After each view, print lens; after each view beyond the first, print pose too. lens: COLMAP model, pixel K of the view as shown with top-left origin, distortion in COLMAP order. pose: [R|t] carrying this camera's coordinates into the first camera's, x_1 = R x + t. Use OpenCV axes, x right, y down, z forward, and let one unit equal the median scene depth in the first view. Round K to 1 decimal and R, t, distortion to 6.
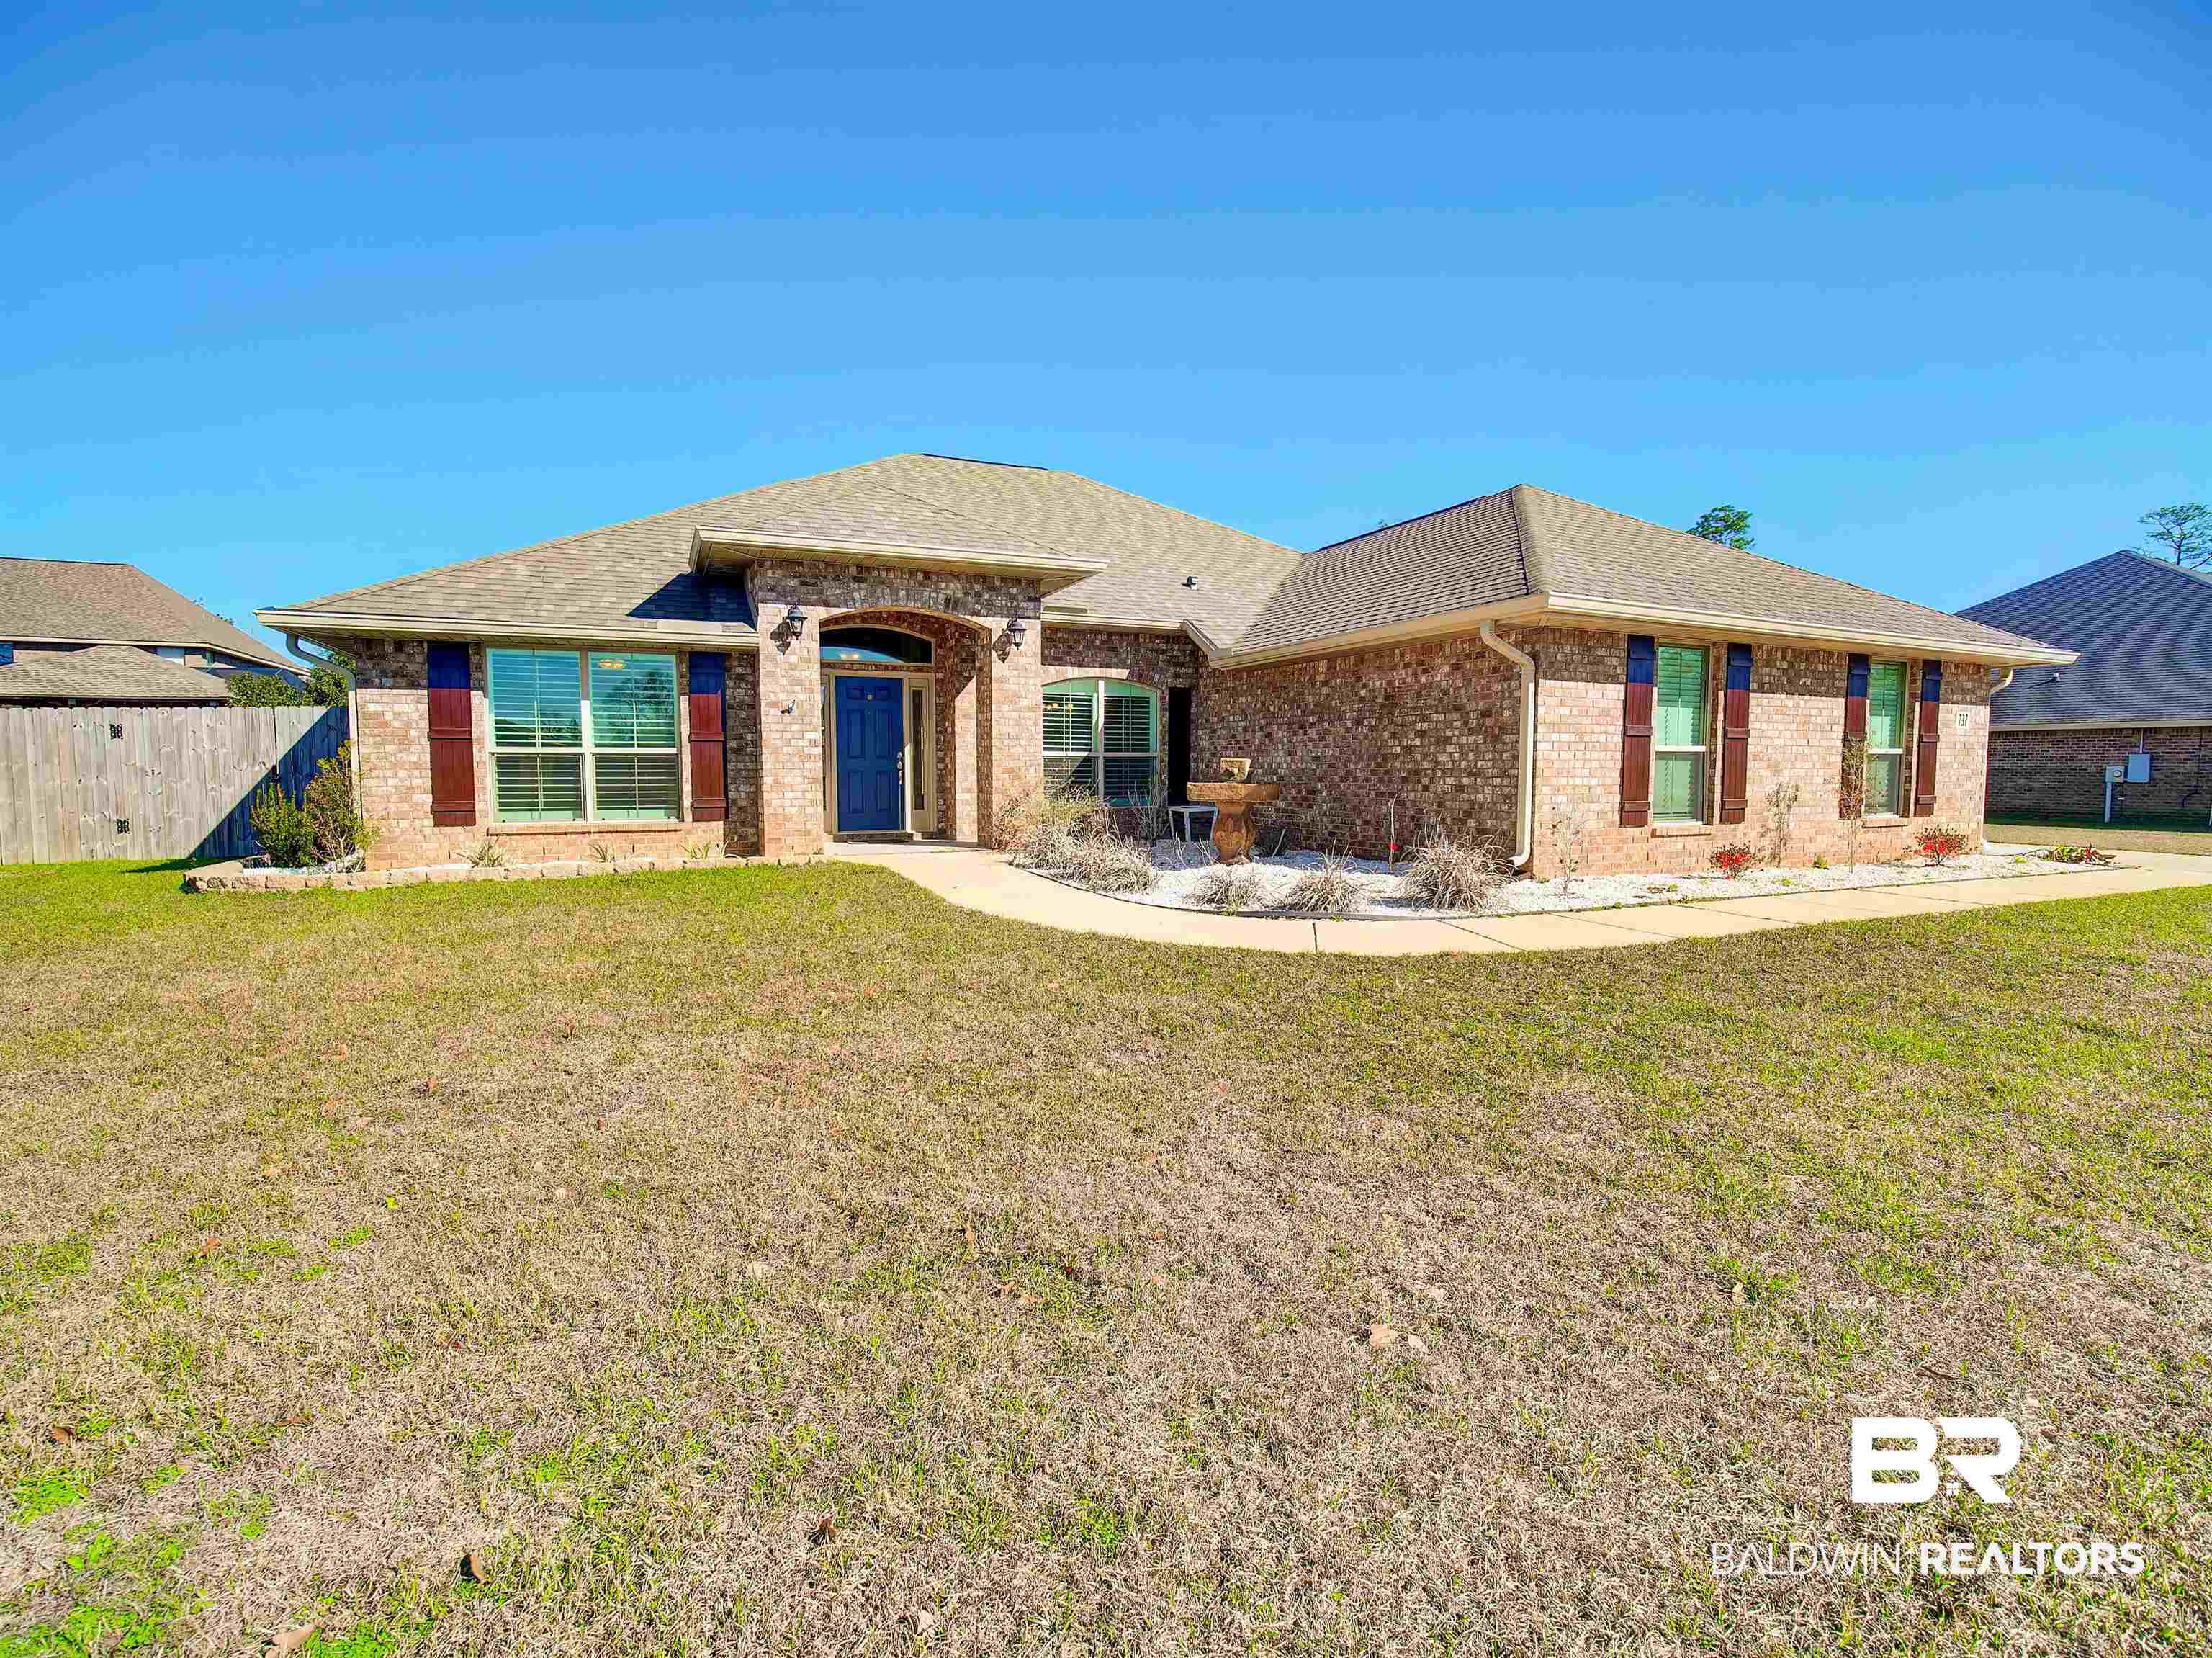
lens RADIAL K [[1010.4, 0, 1102.3], [0, 1010.4, 840.5], [0, 0, 1]] dist [-0.018496, -0.000647]
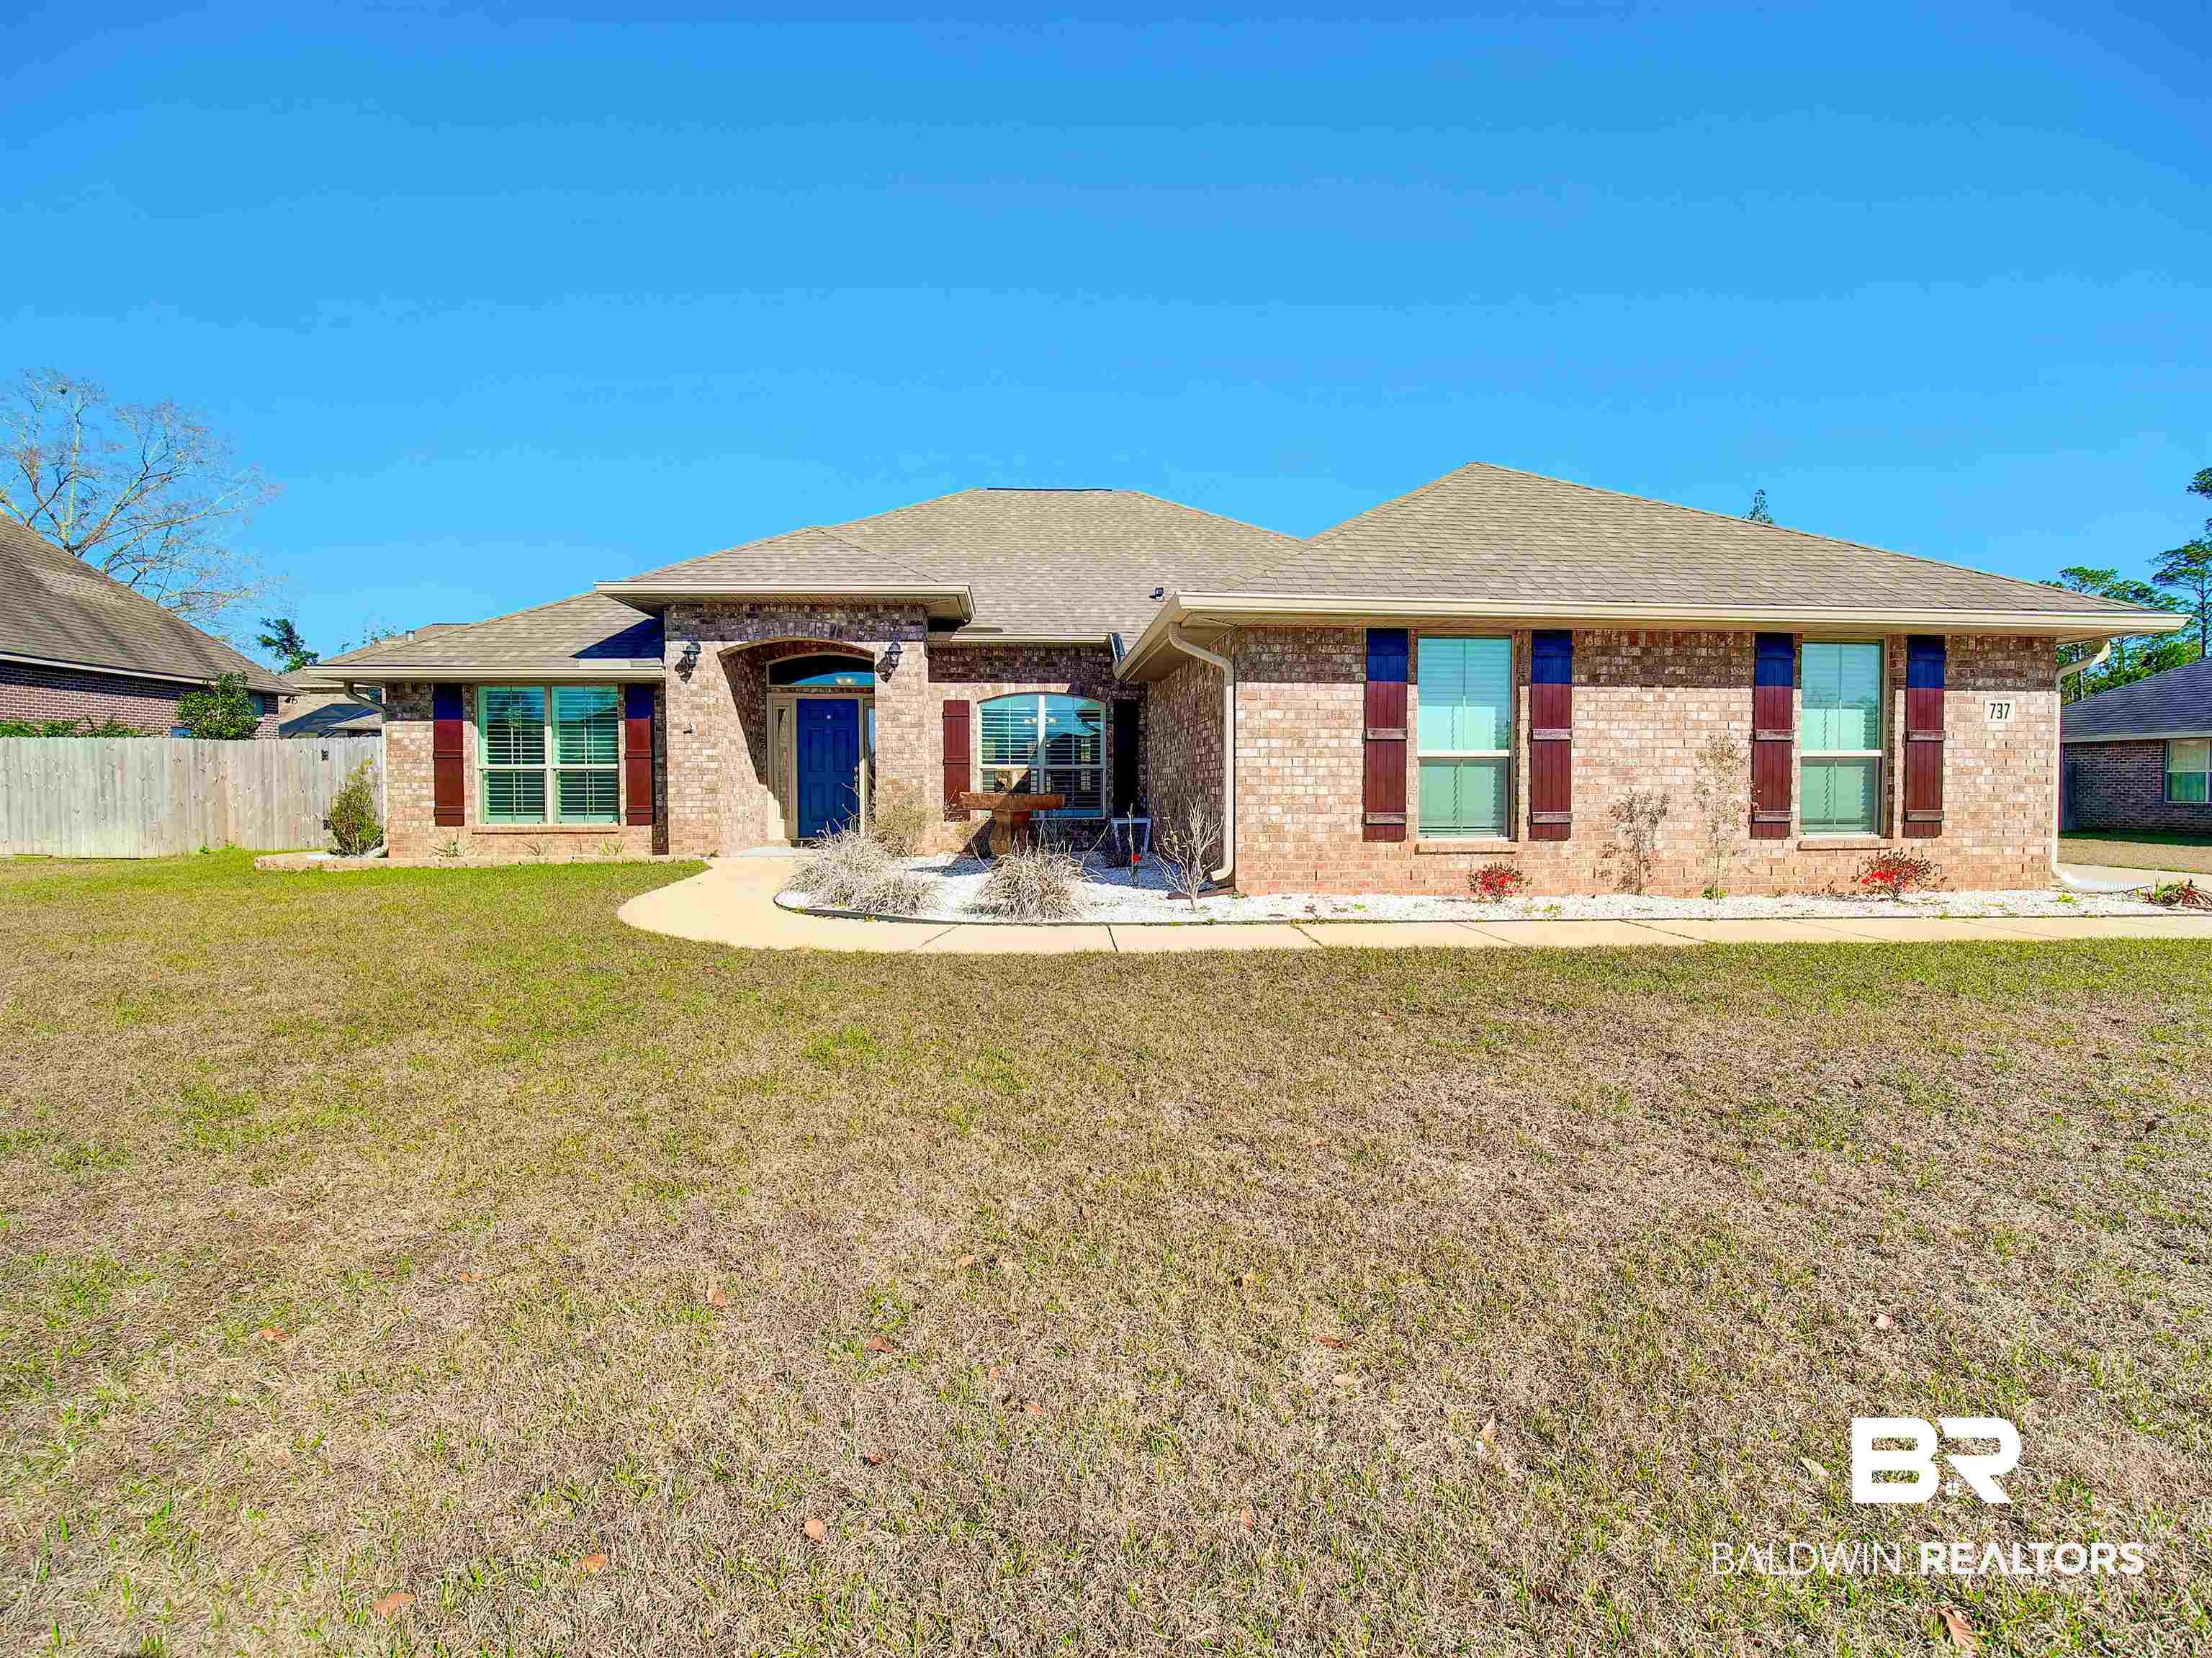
lens RADIAL K [[1035.0, 0, 1106.0], [0, 1035.0, 829.0], [0, 0, 1]] dist [-0.017585, -0.000144]
pose [[0.939813, 0.012060, -0.341476, 0.553480], [-0.021711, 0.999465, -0.024456, 0.003065], [0.340998, 0.030398, 0.939572, 0.045370]]
